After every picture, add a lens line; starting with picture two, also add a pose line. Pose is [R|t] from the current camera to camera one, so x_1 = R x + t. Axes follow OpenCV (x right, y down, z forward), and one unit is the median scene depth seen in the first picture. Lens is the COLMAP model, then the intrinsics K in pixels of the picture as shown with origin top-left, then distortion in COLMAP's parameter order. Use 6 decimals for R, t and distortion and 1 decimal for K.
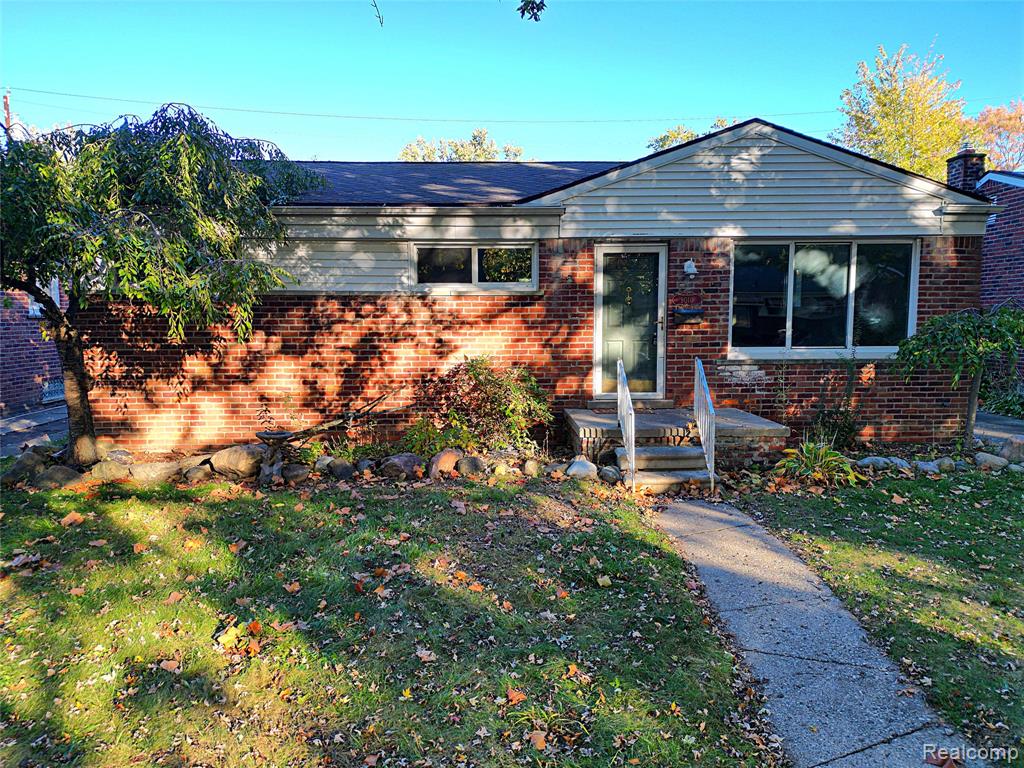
lens RADIAL K [[709.4, 0, 509.9], [0, 709.4, 389.8], [0, 0, 1]] dist [0.099155, -0.097168]
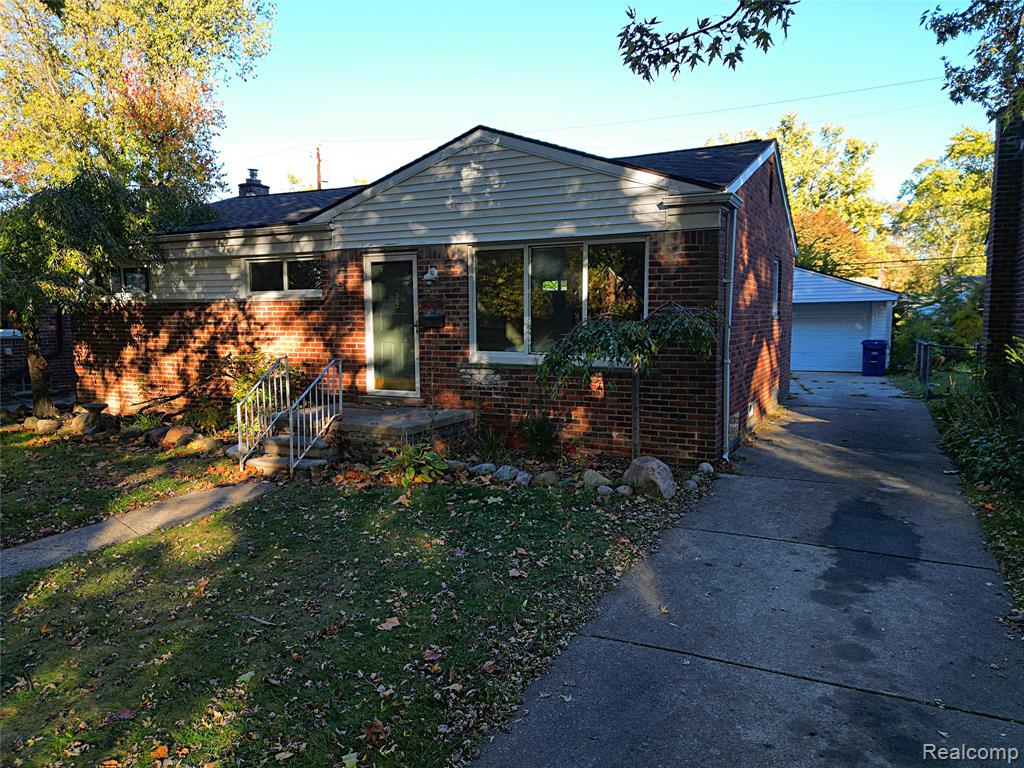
lens RADIAL K [[709.4, 0, 509.9], [0, 709.4, 389.8], [0, 0, 1]] dist [0.099155, -0.097168]
pose [[0.876505, 0.048644, -0.478929, 0.857546], [-0.048368, 0.998746, 0.012921, -0.019682], [0.478957, 0.011840, 0.877758, 0.136375]]
